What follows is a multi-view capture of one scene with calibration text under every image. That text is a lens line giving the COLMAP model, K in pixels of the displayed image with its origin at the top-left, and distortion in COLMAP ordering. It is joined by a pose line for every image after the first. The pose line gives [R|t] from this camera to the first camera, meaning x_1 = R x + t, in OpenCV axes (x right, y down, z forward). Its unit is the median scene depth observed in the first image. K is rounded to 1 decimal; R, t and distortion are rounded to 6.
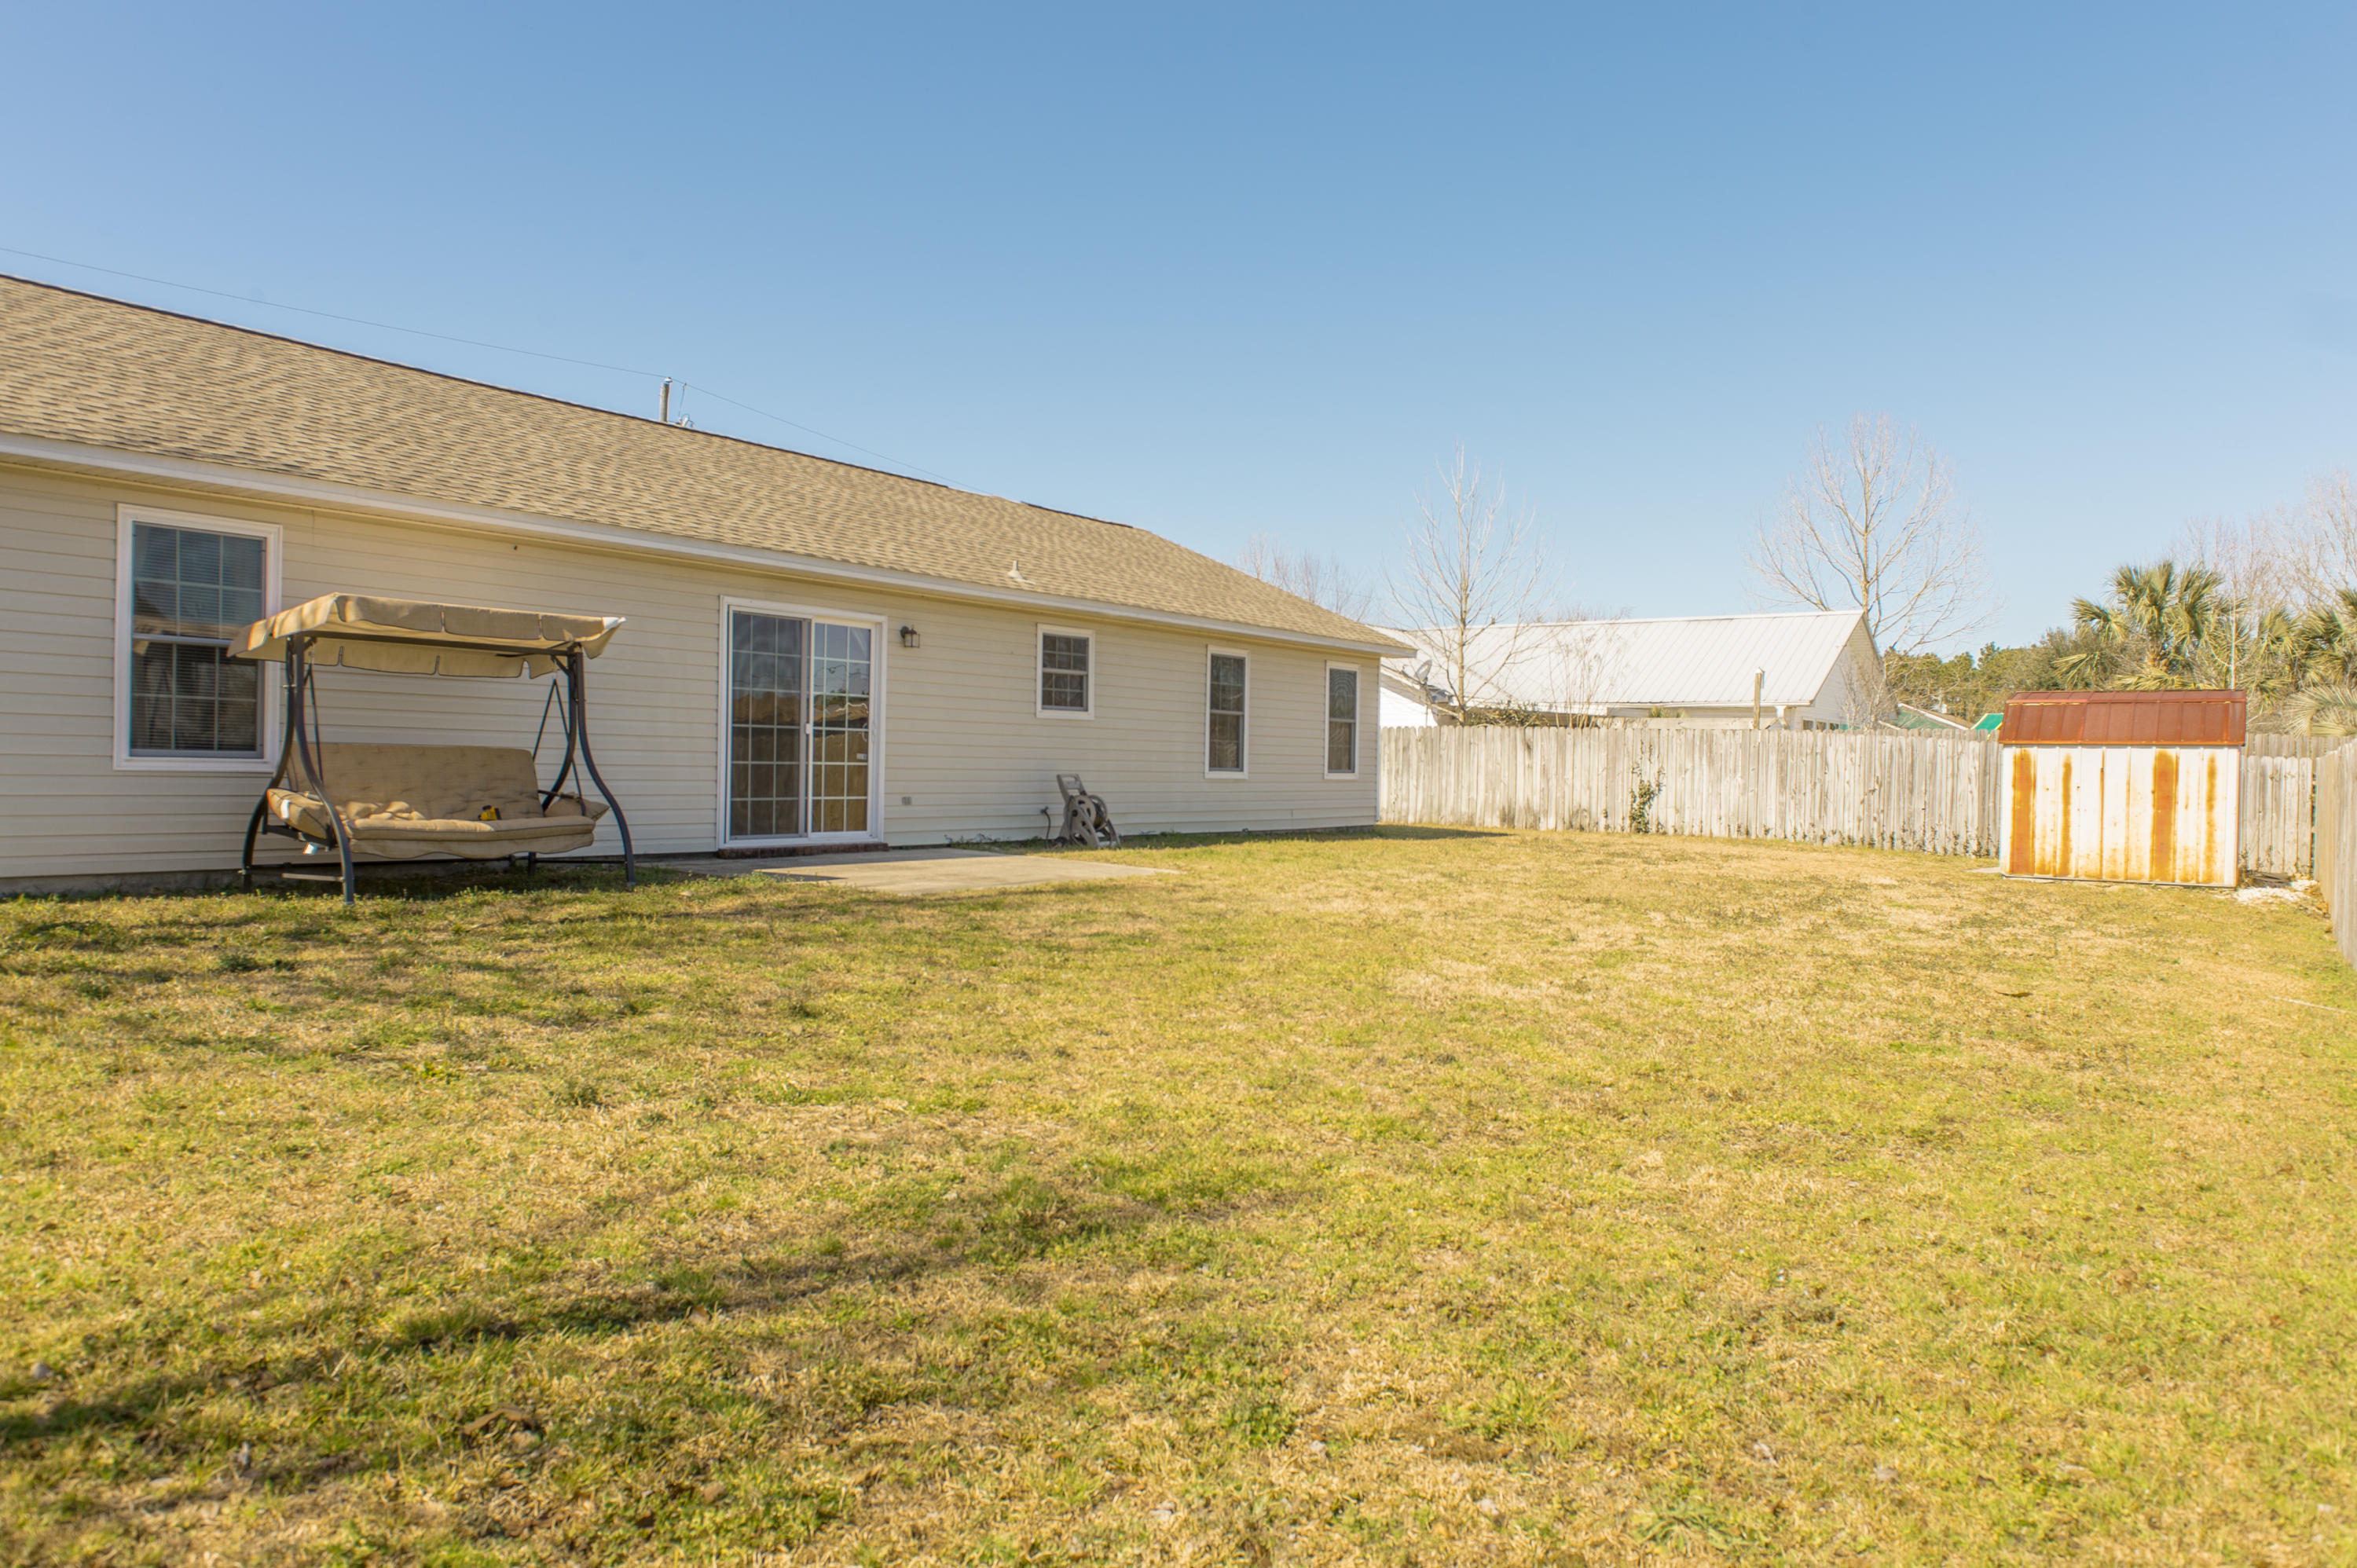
lens RADIAL K [[1606.7, 0, 1227.8], [0, 1606.7, 825.8], [0, 0, 1]] dist [-0.000757, -0.004259]
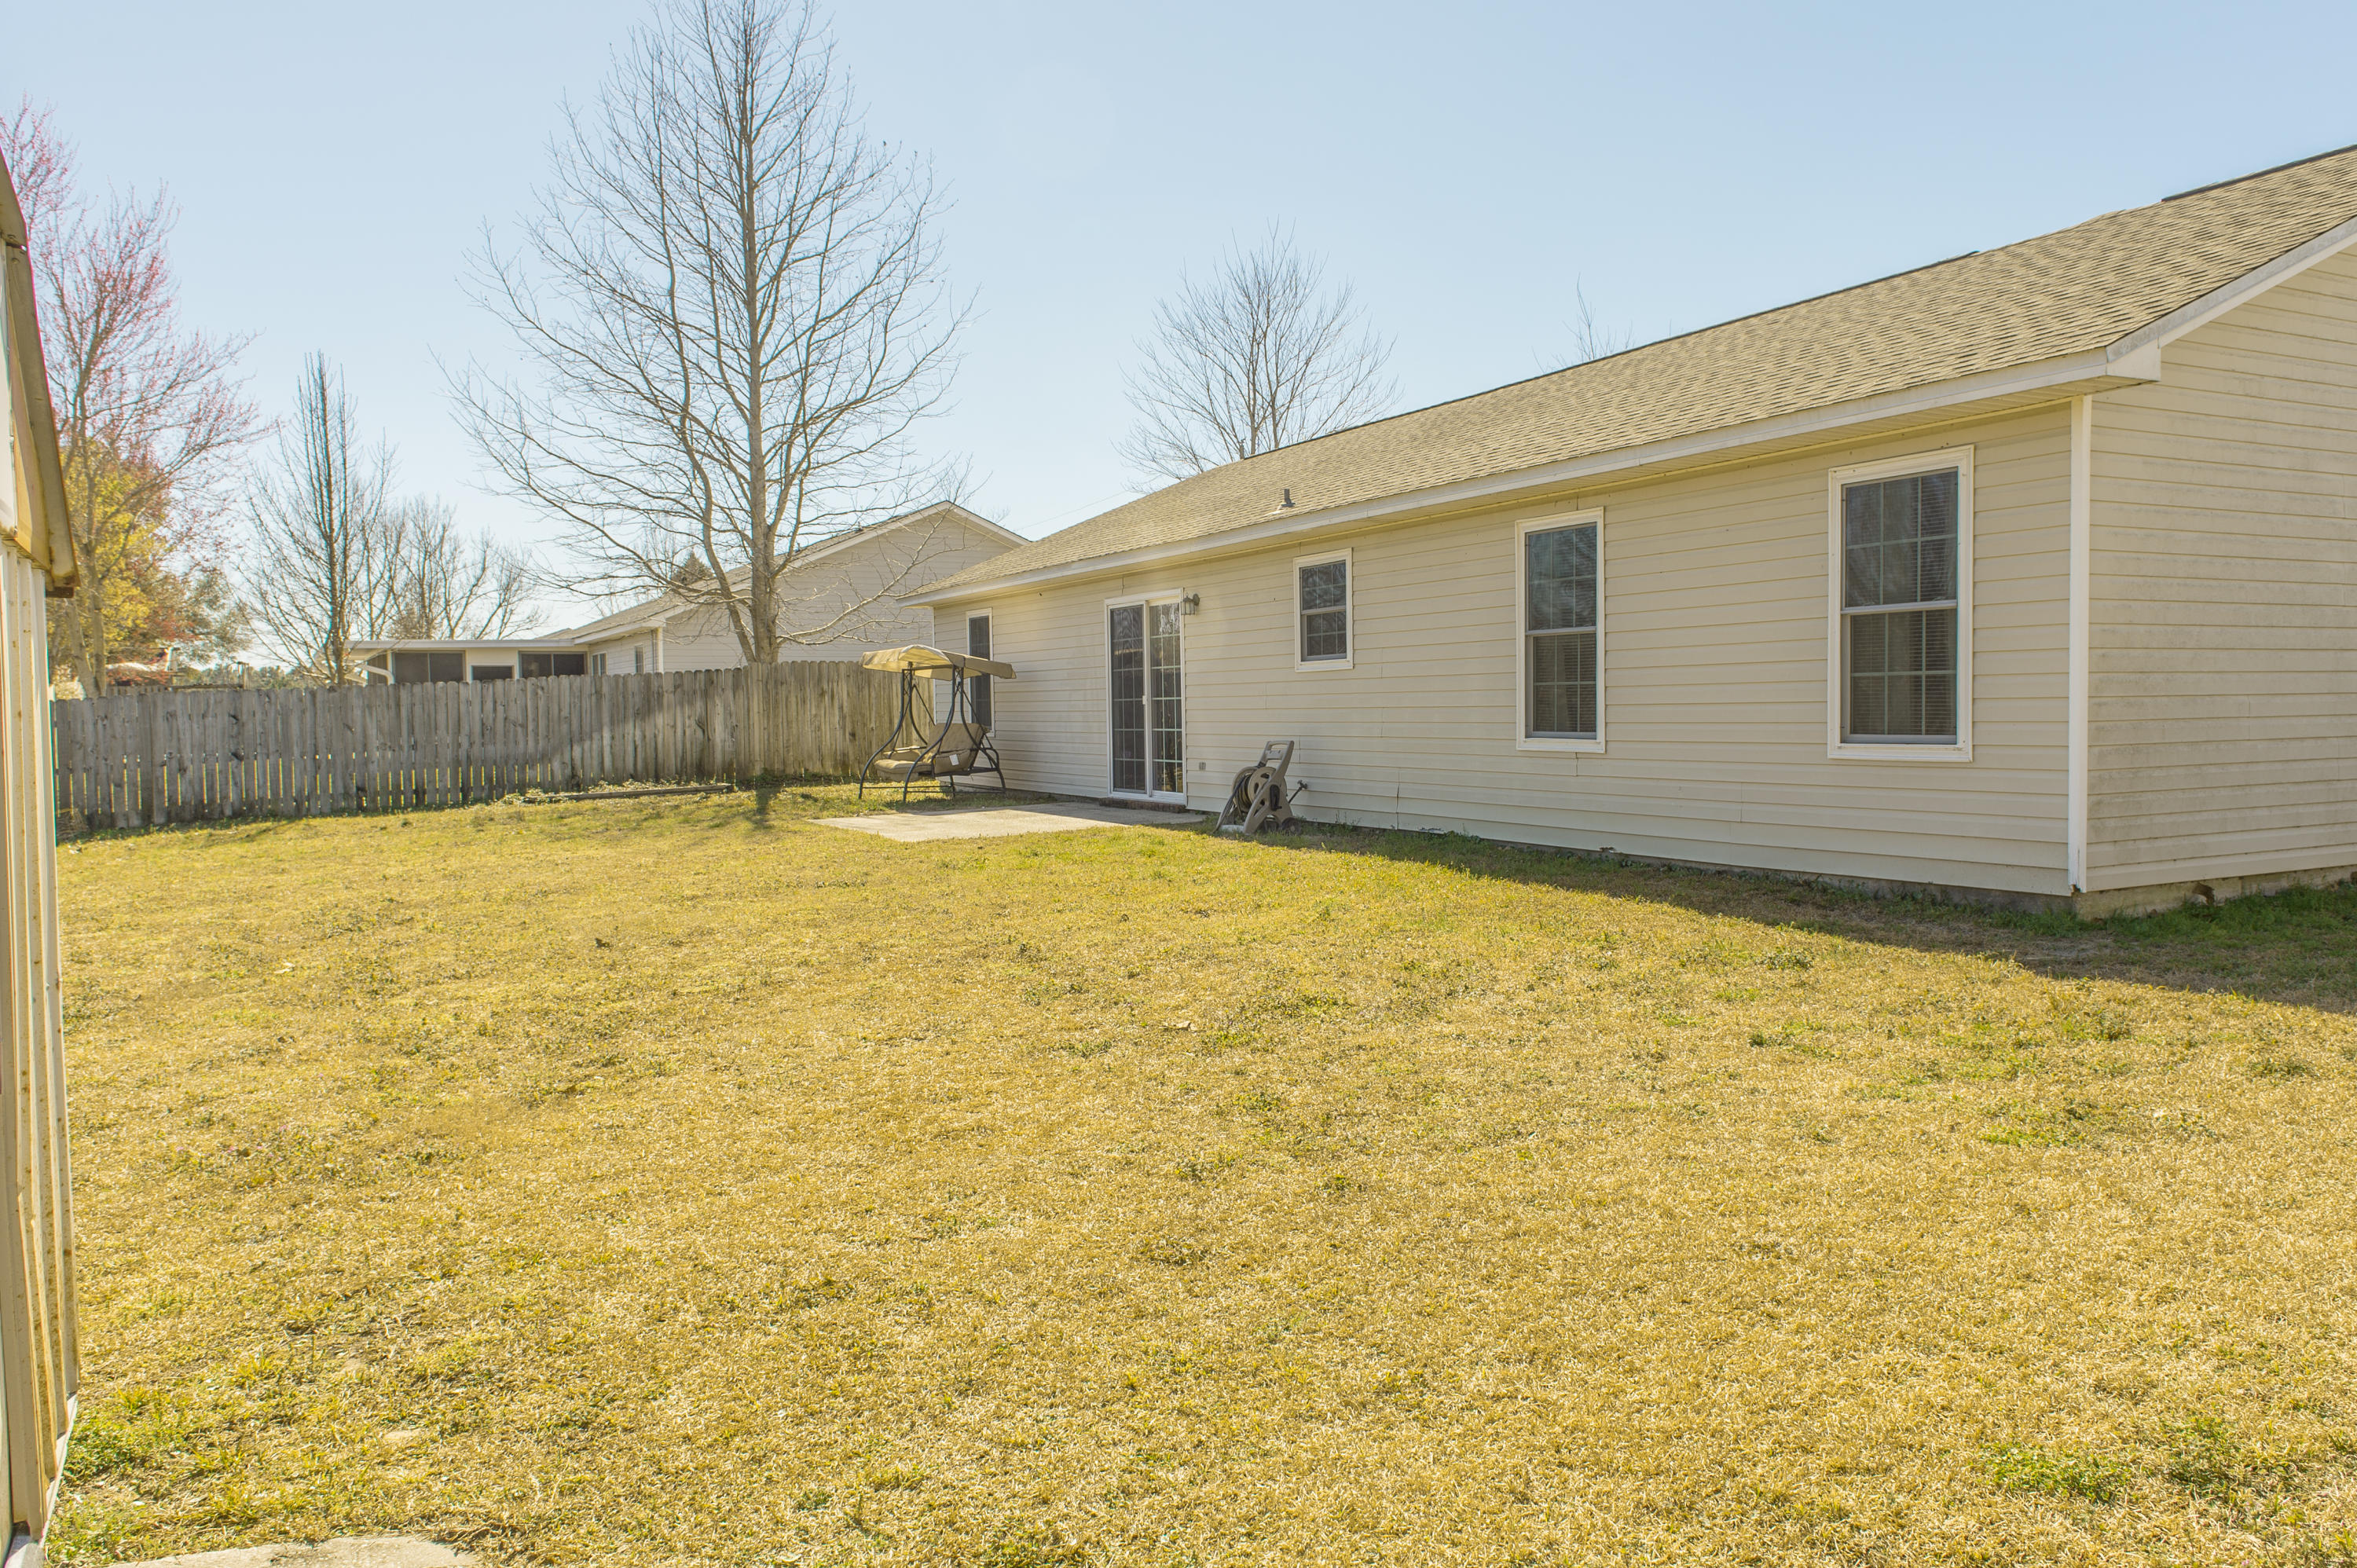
lens RADIAL K [[1606.7, 0, 1177.8], [0, 1606.7, 794.0], [0, 0, 1]] dist [-0.000757, -0.004259]
pose [[-0.428778, 0.062100, -0.901273, 1.203182], [0.000891, 0.997663, 0.068318, -0.112801], [0.903409, 0.028490, -0.427831, 2.391930]]
